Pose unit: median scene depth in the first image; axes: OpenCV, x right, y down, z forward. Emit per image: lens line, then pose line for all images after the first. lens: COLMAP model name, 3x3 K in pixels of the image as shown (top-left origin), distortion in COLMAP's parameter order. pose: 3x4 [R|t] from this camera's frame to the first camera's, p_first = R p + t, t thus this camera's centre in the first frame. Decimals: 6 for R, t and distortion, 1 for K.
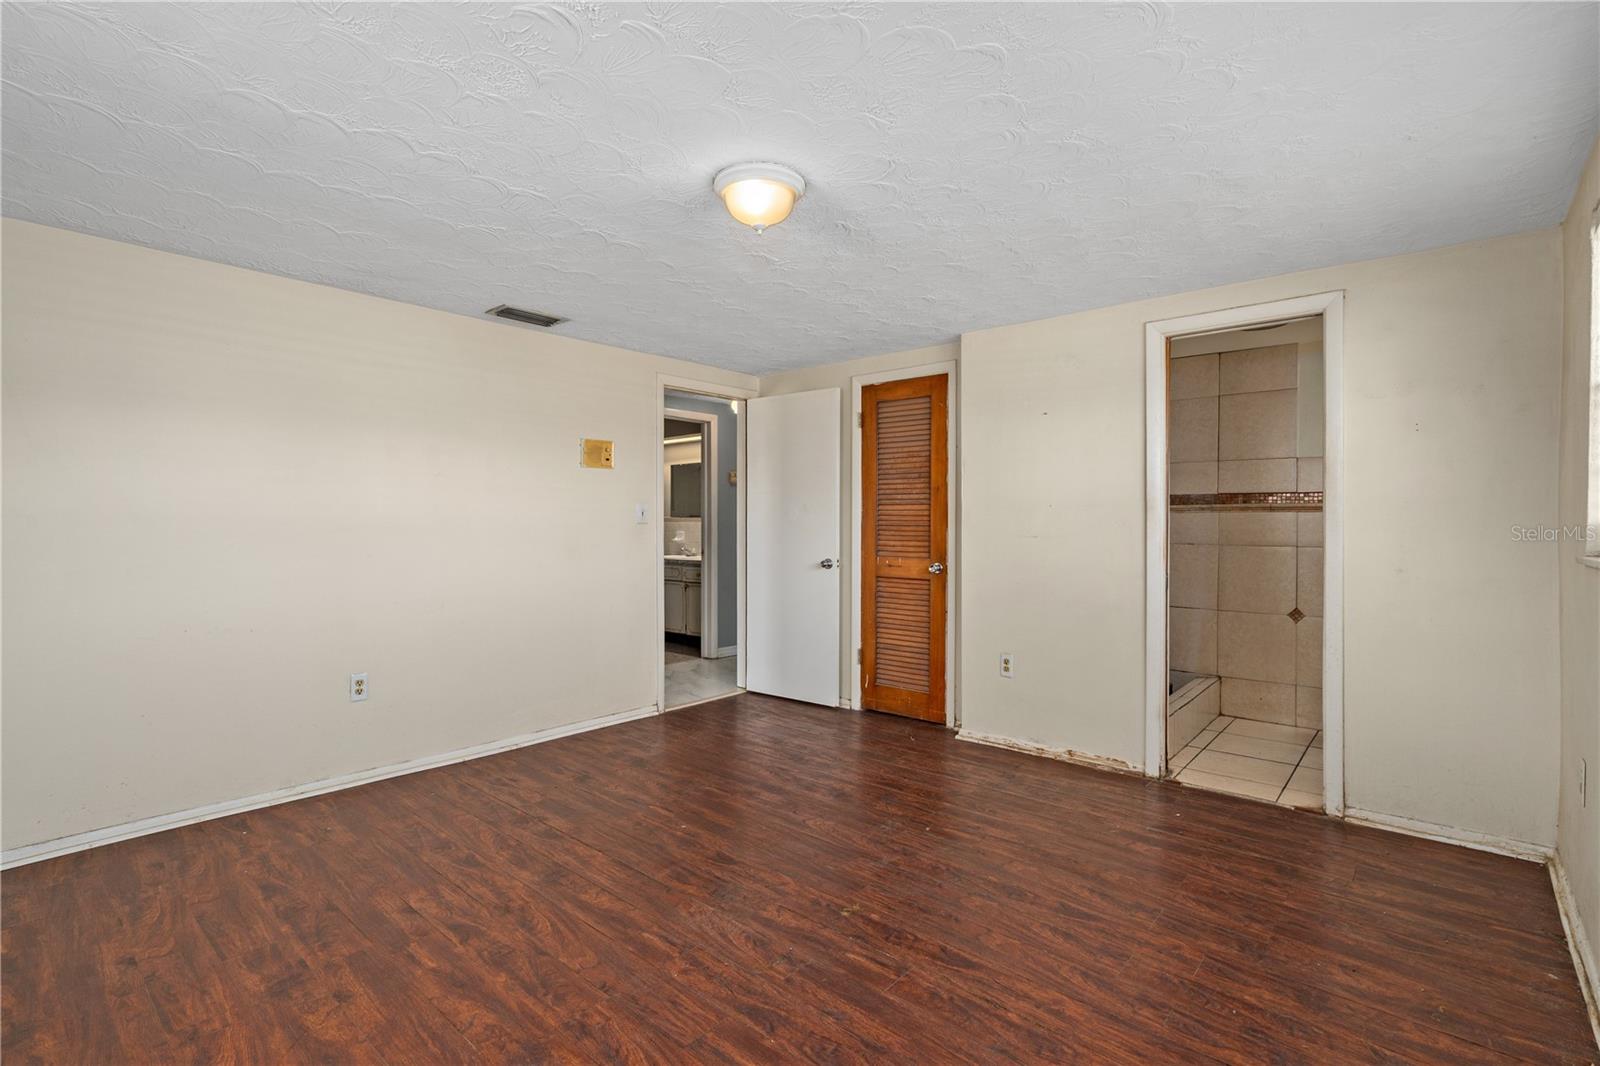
lens RADIAL K [[745.4, 0, 786.0], [0, 745.4, 531.0], [0, 0, 1]] dist [-0.008481, 0.002404]
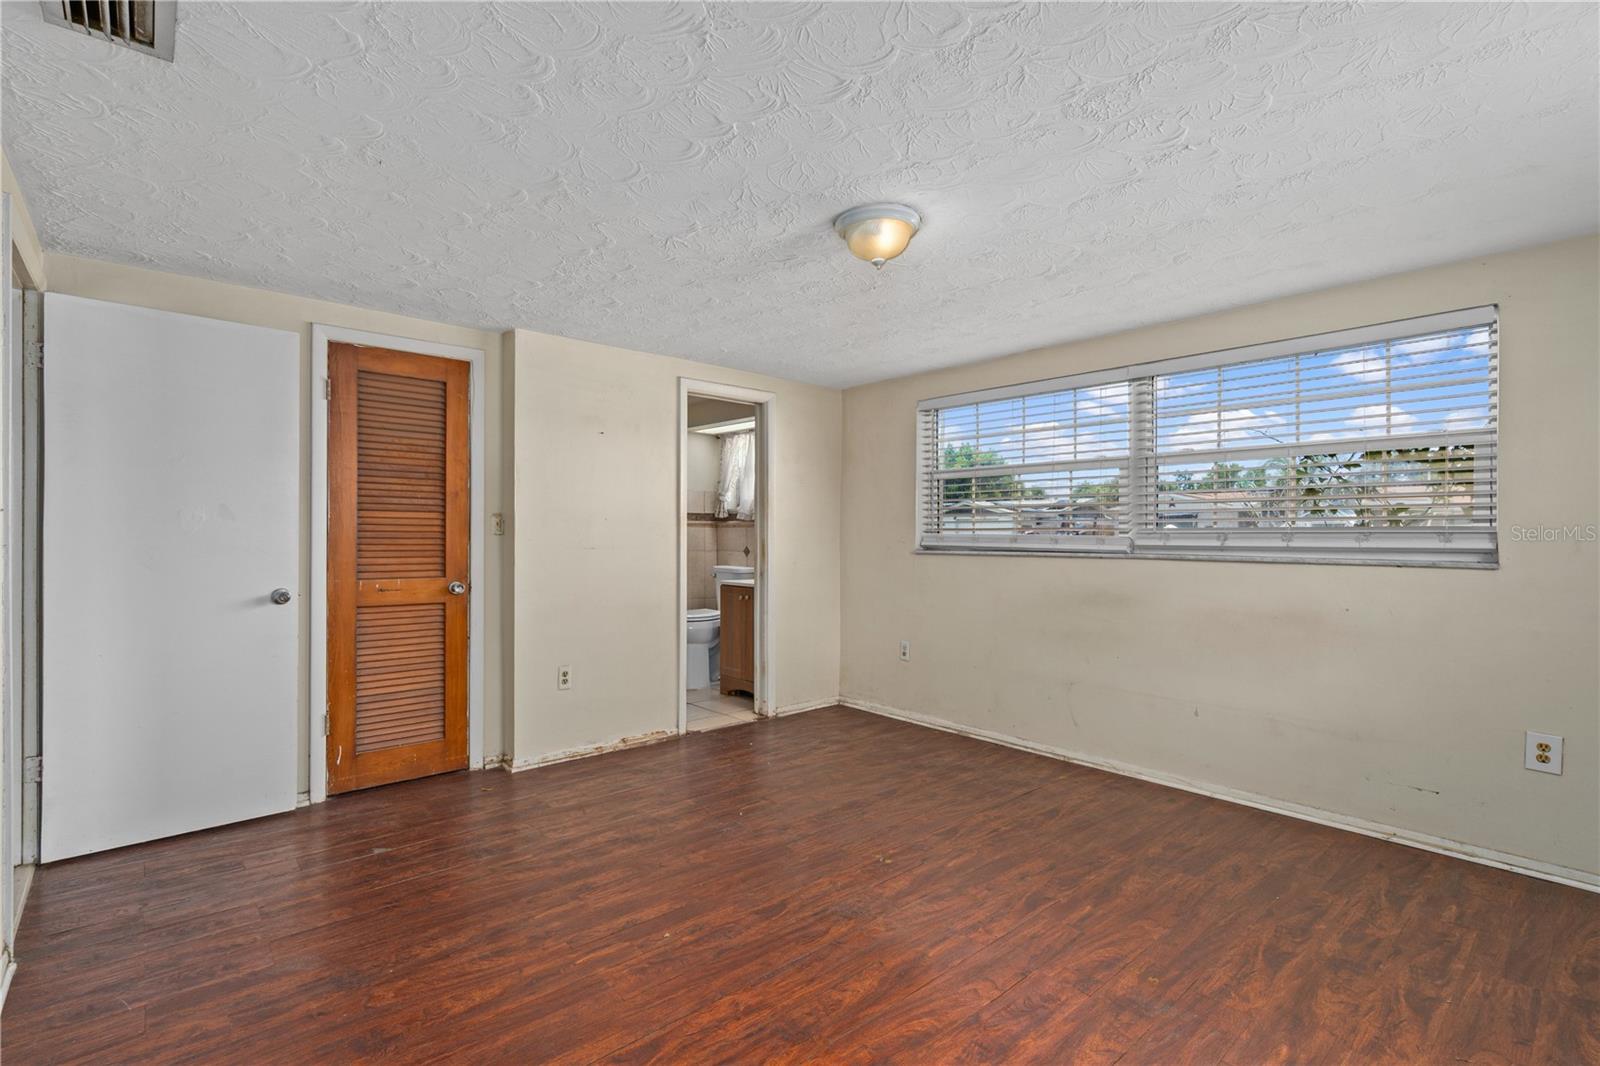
lens RADIAL K [[745.4, 0, 776.0], [0, 745.4, 535.6], [0, 0, 1]] dist [-0.008481, 0.002404]
pose [[0.129533, -0.002382, 0.991572, -0.606099], [0.009419, 0.999955, 0.001171, -0.007276], [-0.991530, 0.009188, 0.129550, 0.545487]]
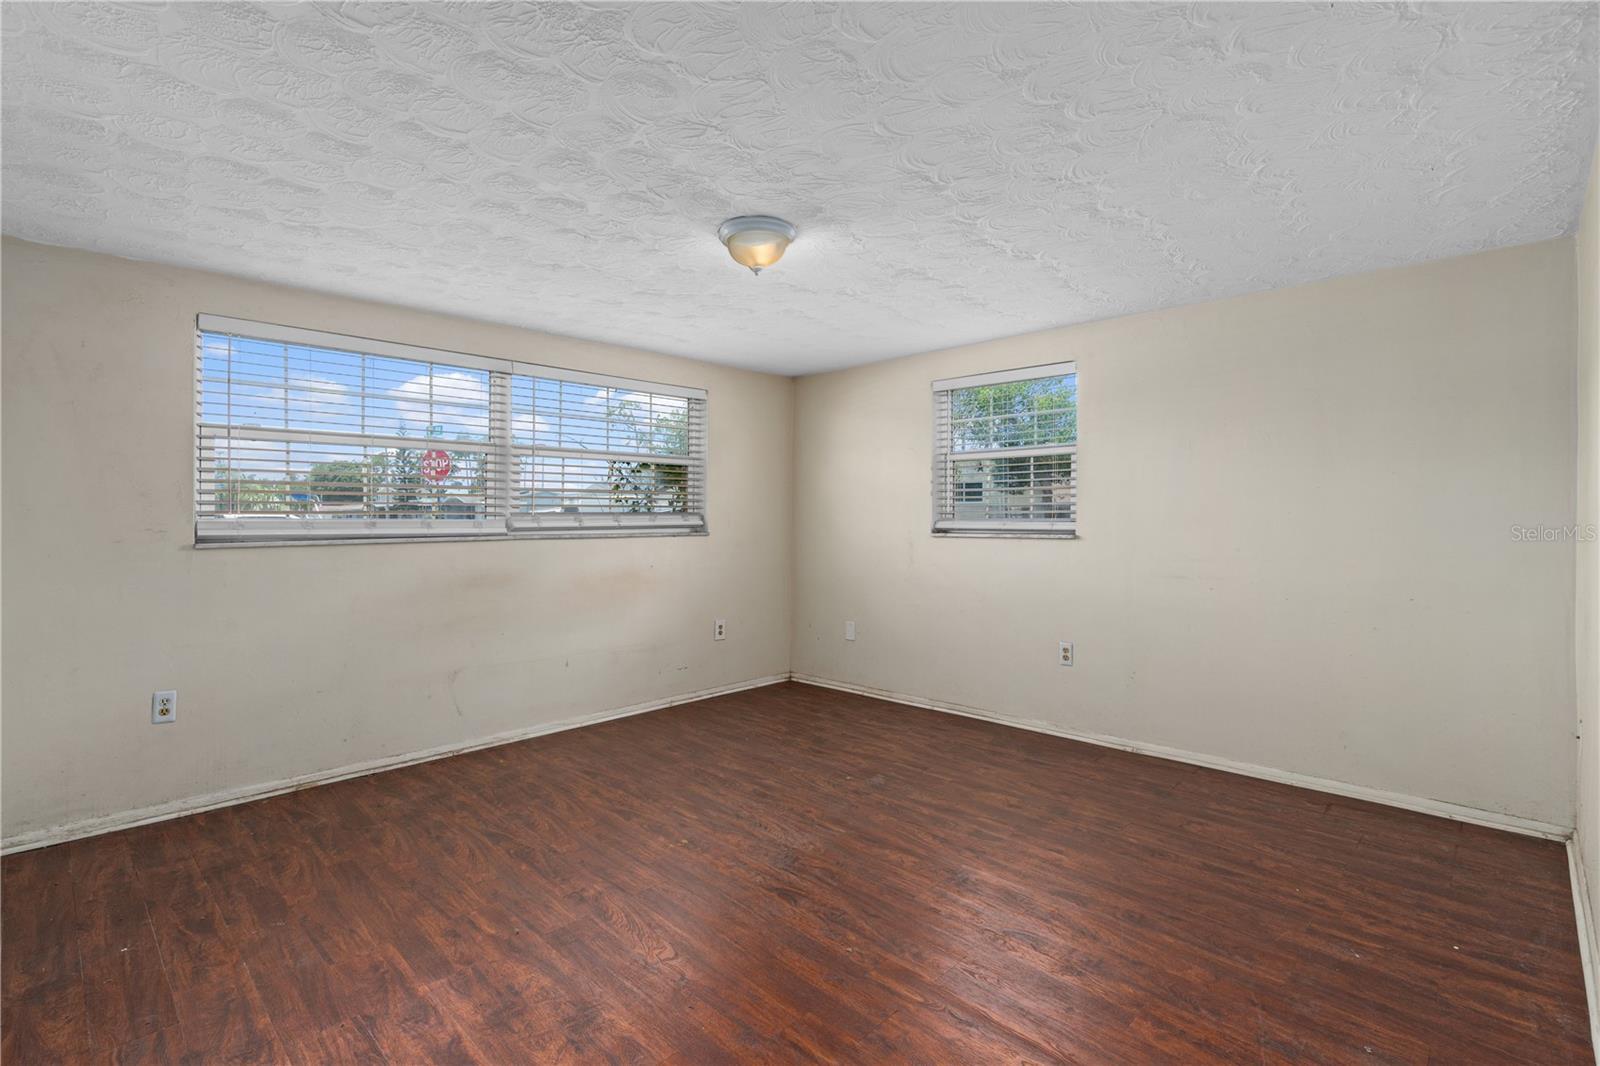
lens RADIAL K [[745.4, 0, 801.9], [0, 745.4, 522.9], [0, 0, 1]] dist [-0.008481, 0.002404]
pose [[-0.999704, 0.001403, 0.024294, -0.075944], [0.001896, 0.999793, 0.020275, -0.015006], [-0.024260, 0.020315, -0.999499, 1.175549]]
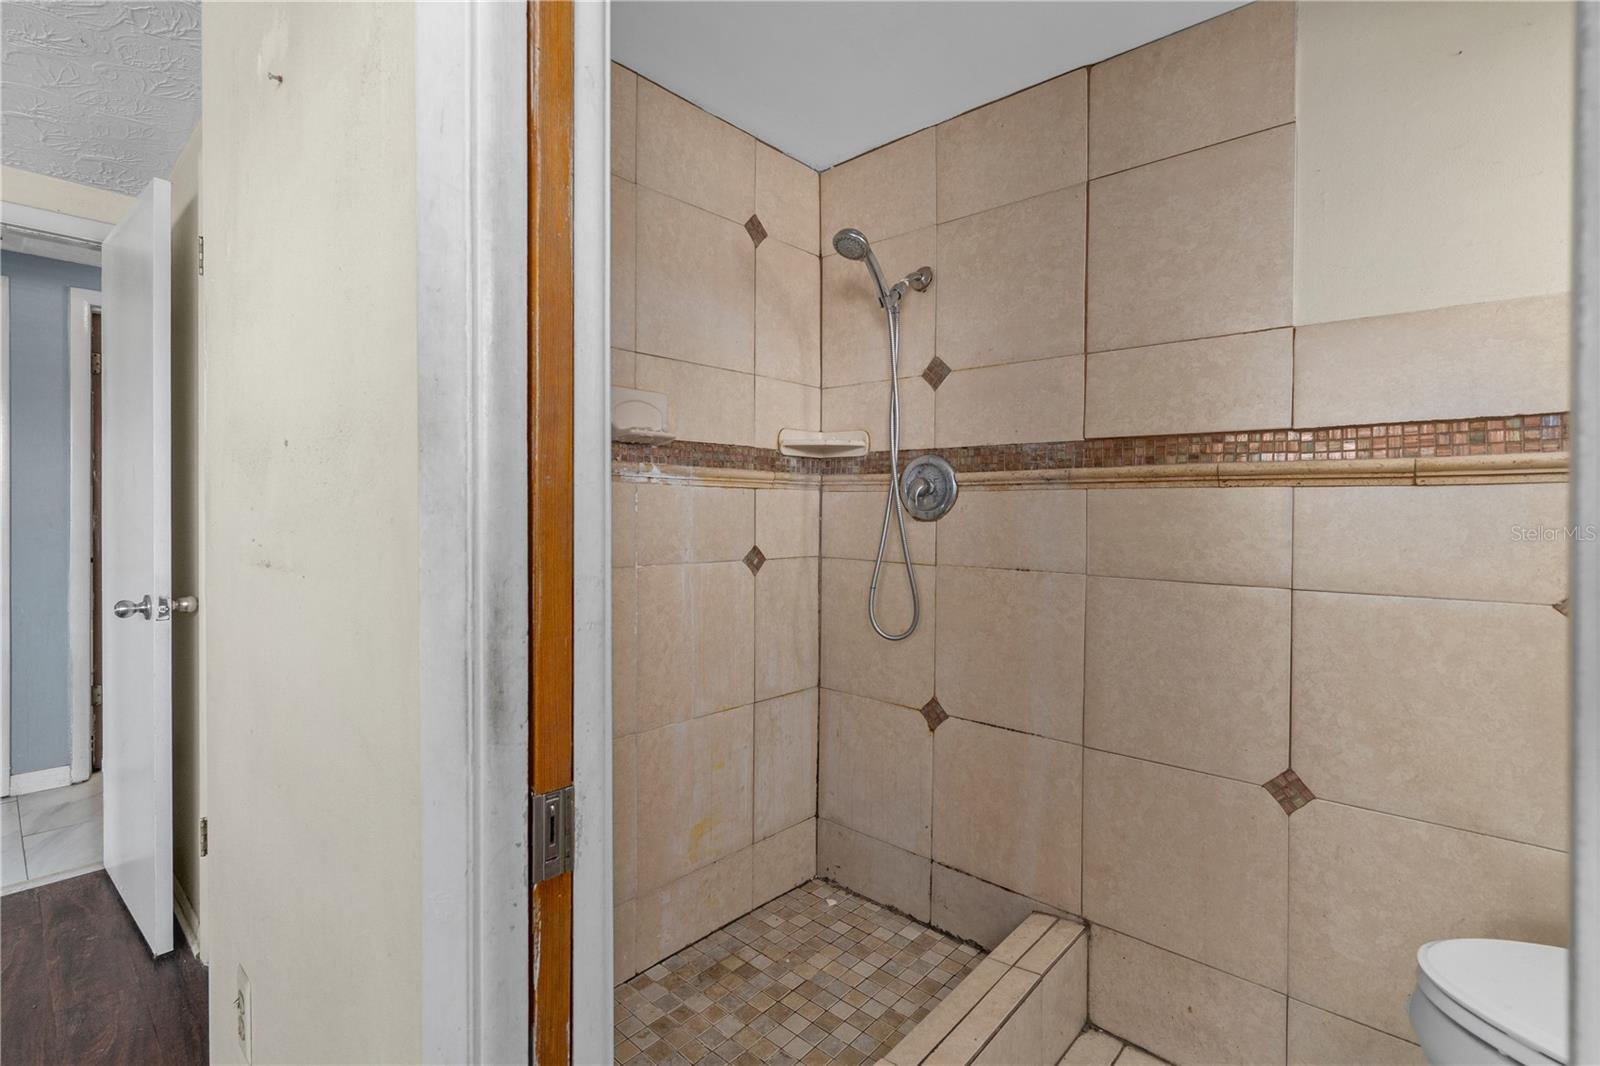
lens RADIAL K [[745.4, 0, 786.6], [0, 745.4, 521.2], [0, 0, 1]] dist [-0.008481, 0.002404]
pose [[0.999967, 0.007991, -0.001560, 0.459371], [-0.008000, 0.999952, -0.005700, -0.005715], [0.001514, 0.005713, 0.999983, 0.663291]]
